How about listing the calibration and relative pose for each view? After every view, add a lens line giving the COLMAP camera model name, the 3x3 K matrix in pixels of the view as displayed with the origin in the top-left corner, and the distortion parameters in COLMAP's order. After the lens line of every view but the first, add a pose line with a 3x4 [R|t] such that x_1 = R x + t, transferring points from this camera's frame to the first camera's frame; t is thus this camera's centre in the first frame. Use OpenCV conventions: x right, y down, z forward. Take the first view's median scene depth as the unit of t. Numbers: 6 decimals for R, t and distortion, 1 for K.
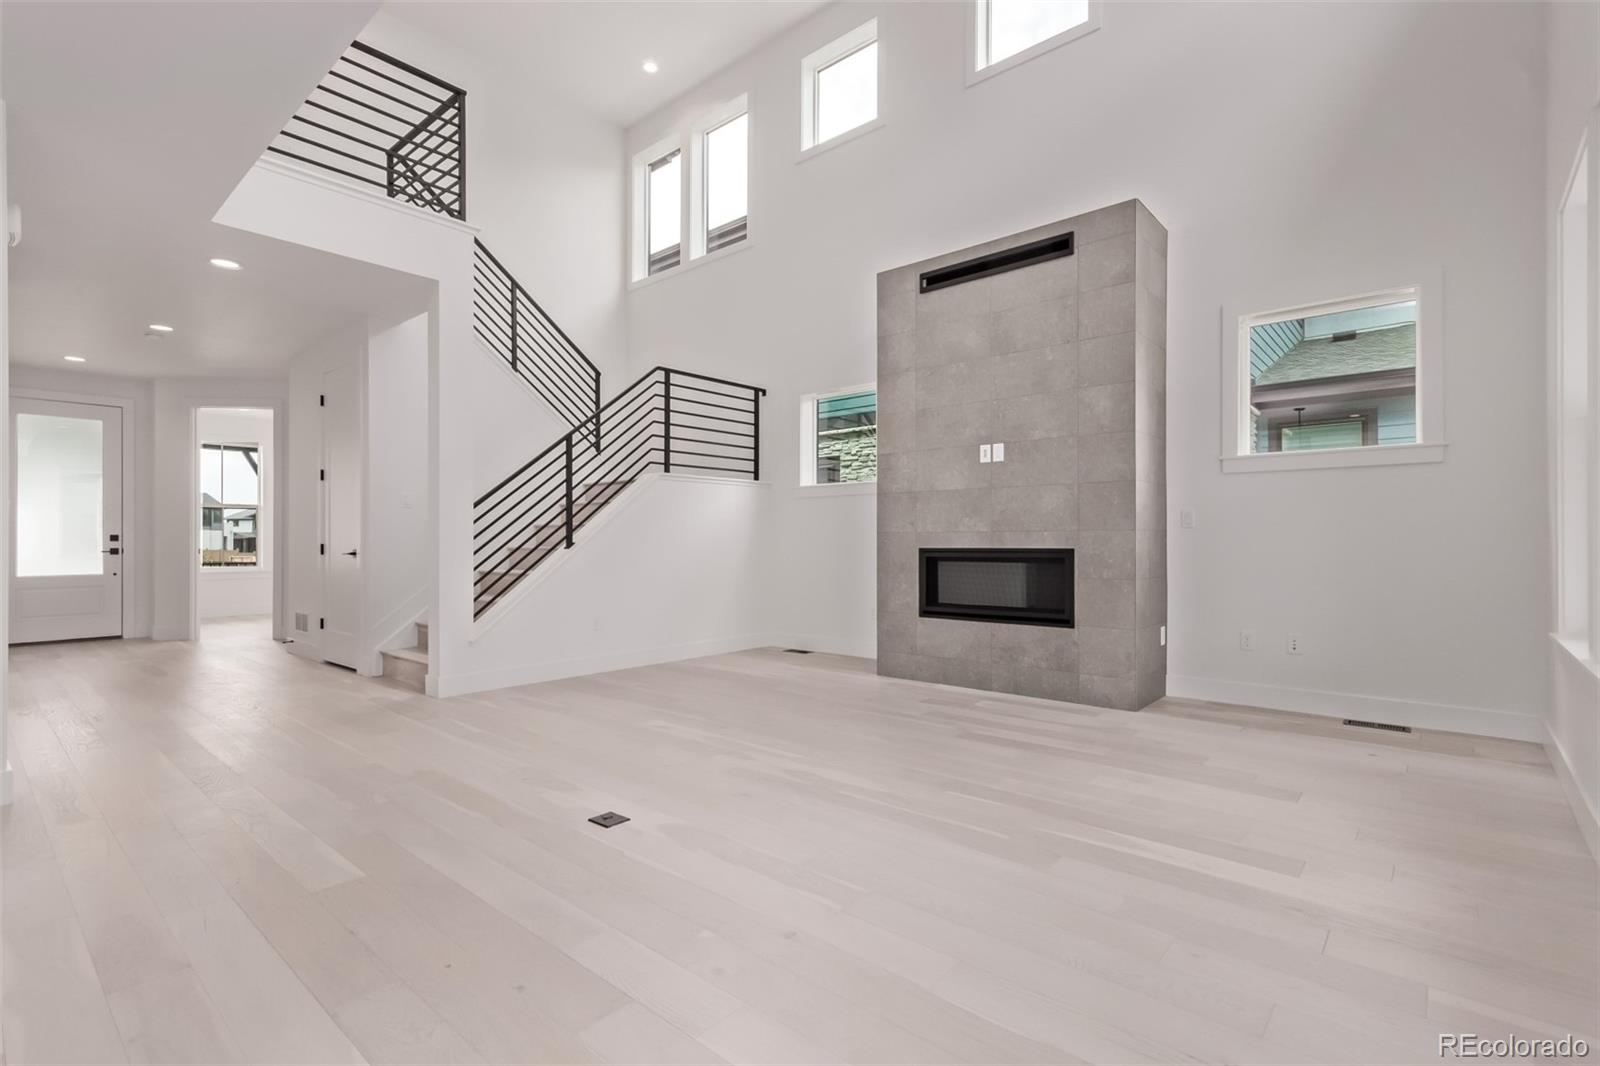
lens RADIAL K [[745.2, 0, 799.3], [0, 745.2, 535.6], [0, 0, 1]] dist [0.008955, -0.000893]
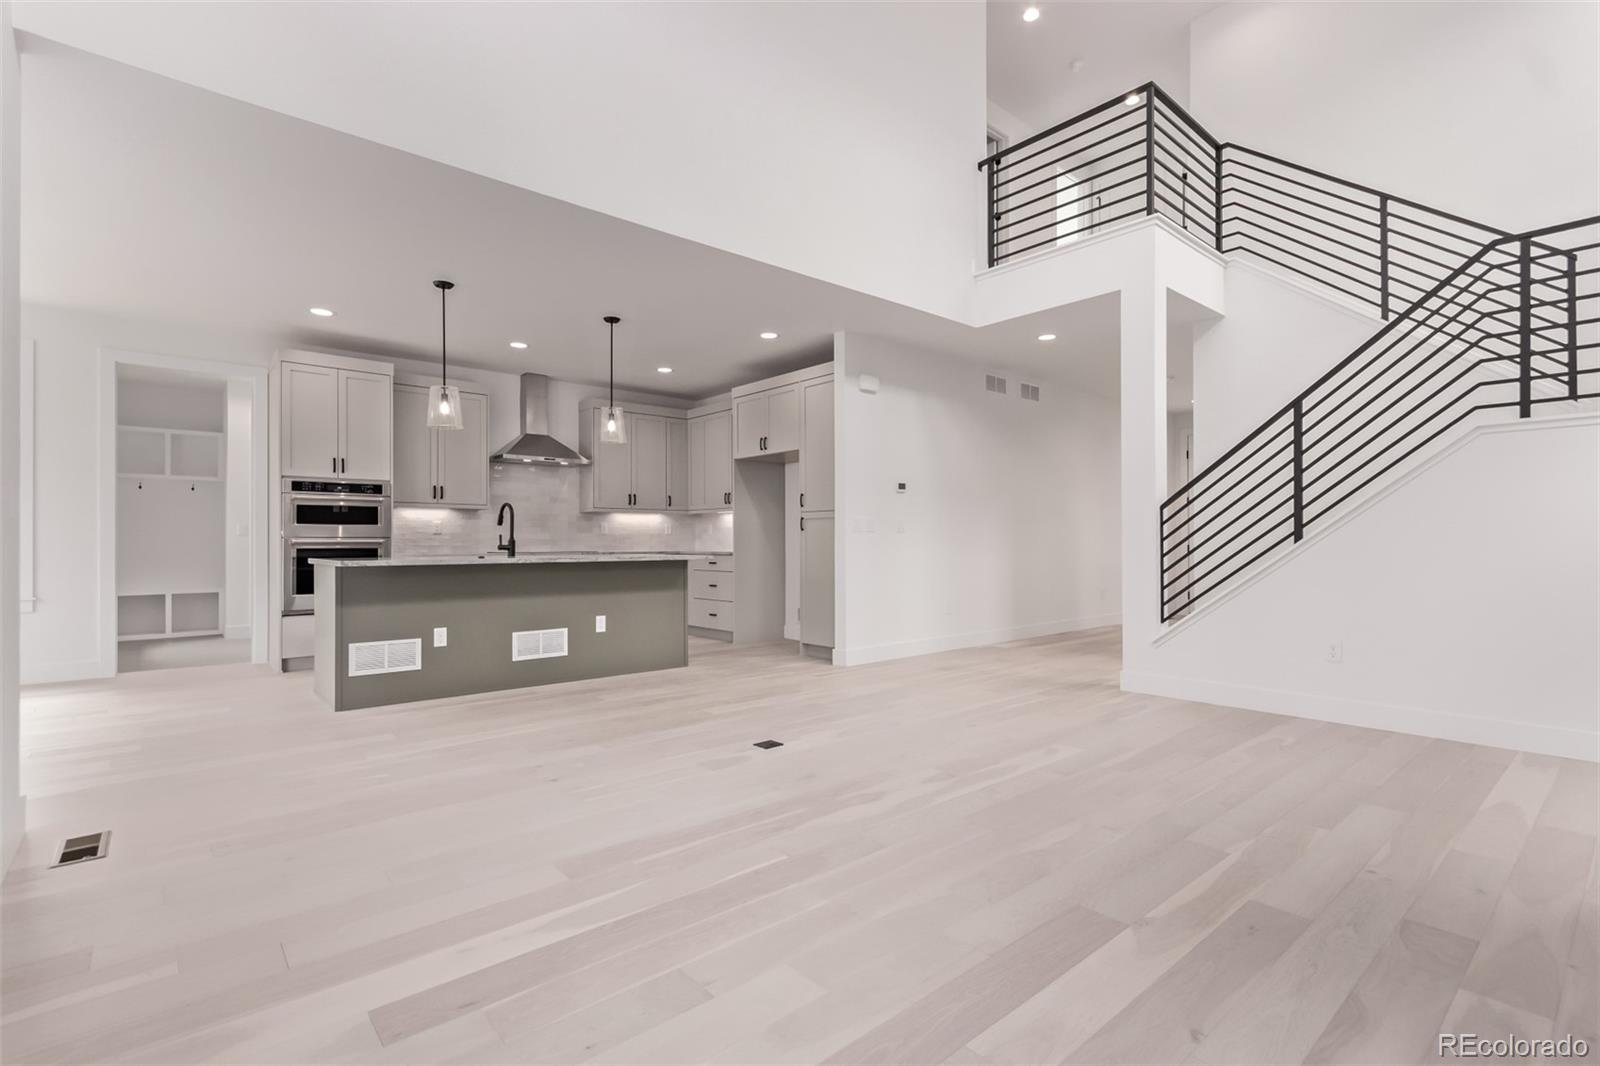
lens RADIAL K [[745.2, 0, 802.5], [0, 745.2, 542.6], [0, 0, 1]] dist [0.008955, -0.000893]
pose [[-0.138797, 0.005696, -0.990305, 0.586562], [0.013447, 0.999902, 0.003867, 0.001697], [0.990230, -0.012780, -0.138860, 0.669814]]
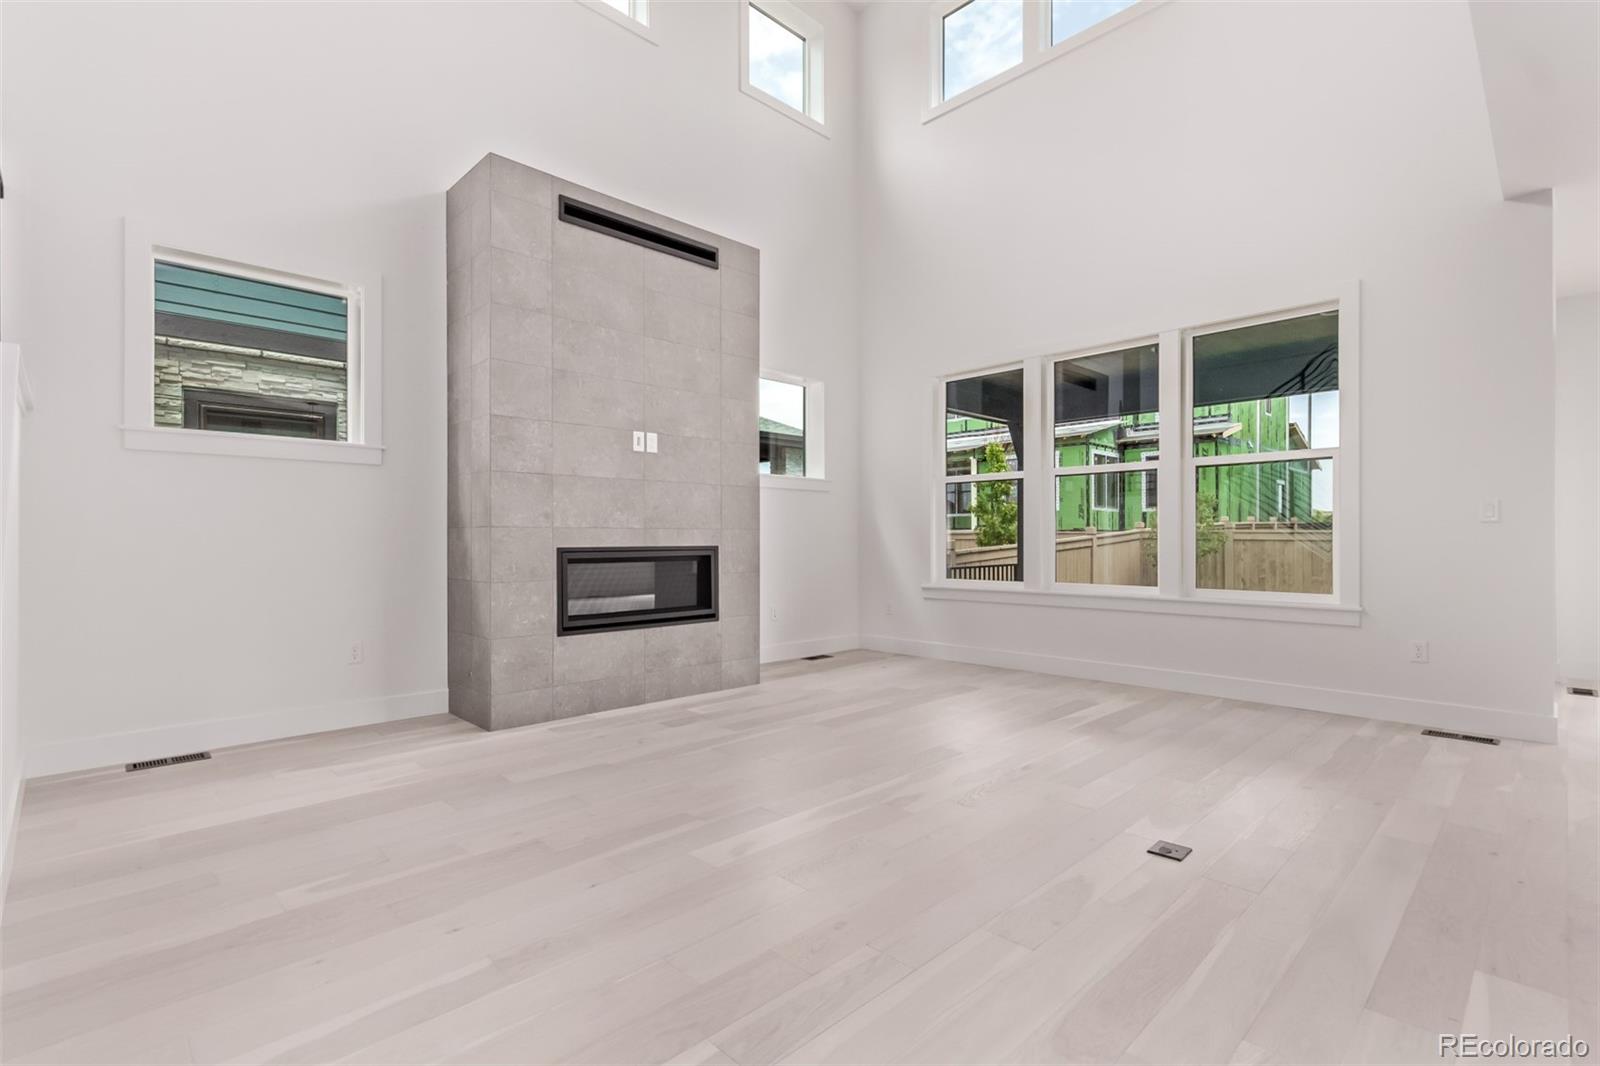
lens RADIAL K [[745.2, 0, 803.0], [0, 745.2, 535.8], [0, 0, 1]] dist [0.008955, -0.000893]
pose [[0.078767, 0.008908, 0.996853, -0.627412], [-0.006114, 0.999946, -0.008452, 0.010191], [-0.996874, -0.005429, 0.078817, 0.729602]]
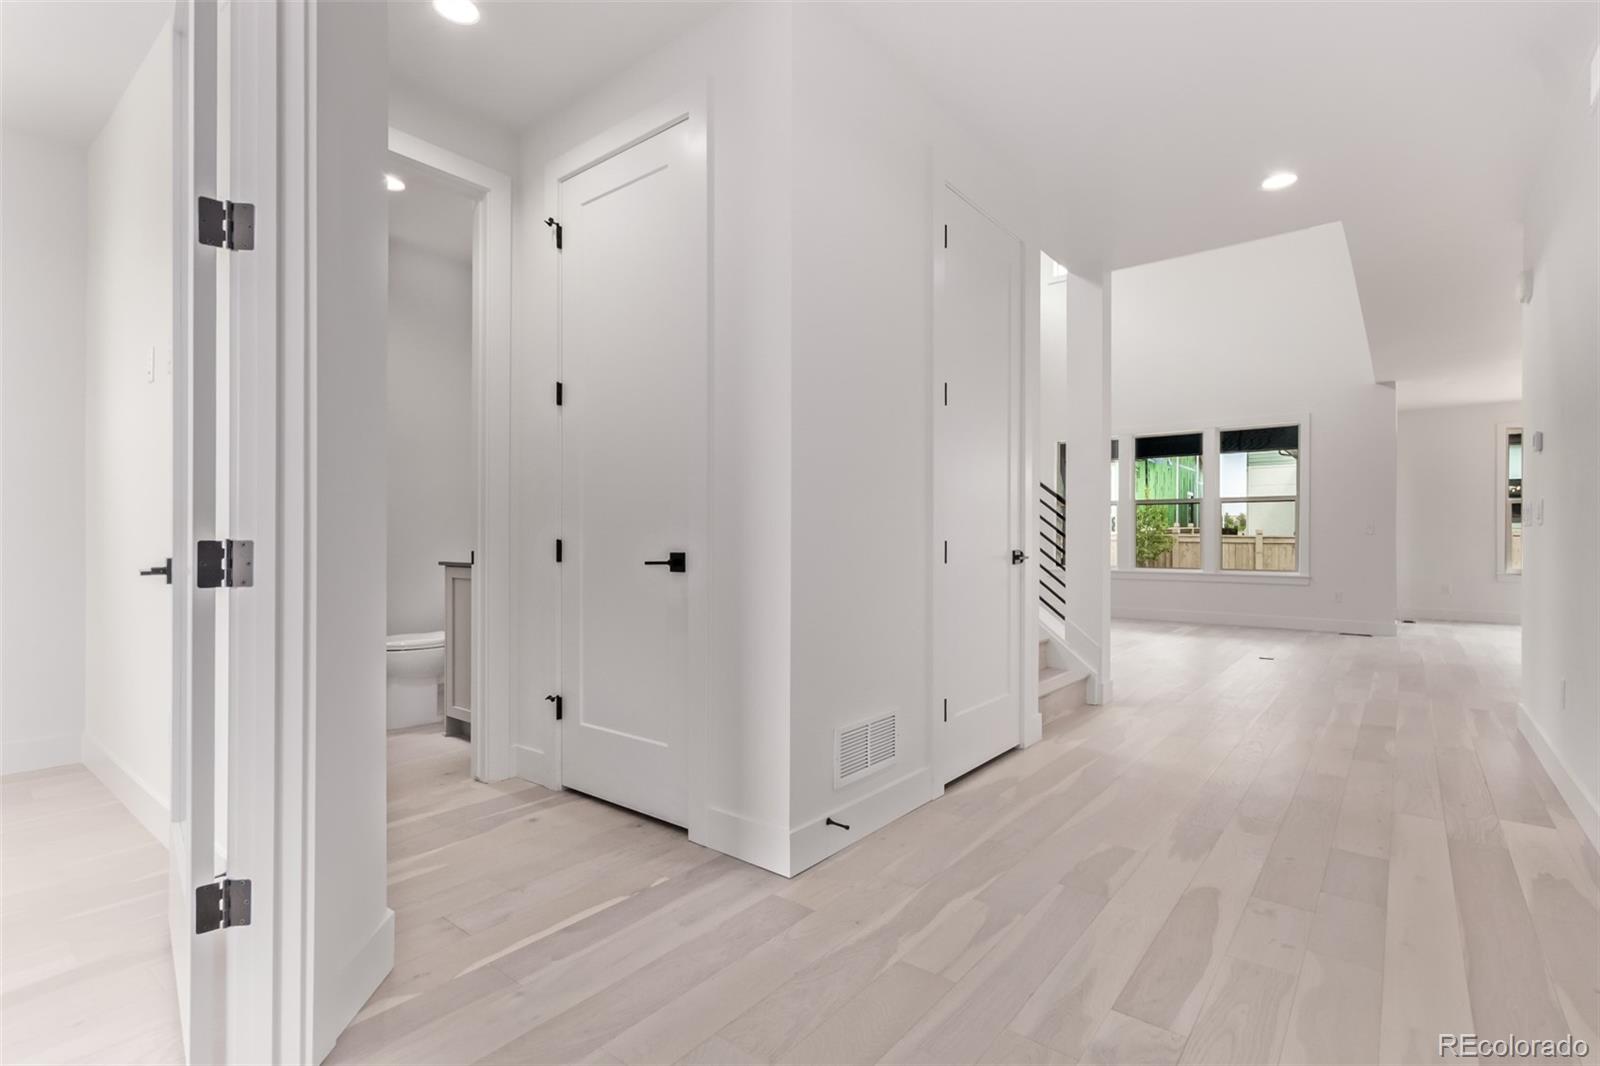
lens RADIAL K [[745.2, 0, 807.4], [0, 745.2, 536.6], [0, 0, 1]] dist [0.008955, -0.000893]
pose [[-0.042662, 0.008519, 0.999053, -1.325863], [-0.010305, 0.999907, -0.008967, 0.017713], [-0.999036, -0.010678, -0.042571, 1.330624]]
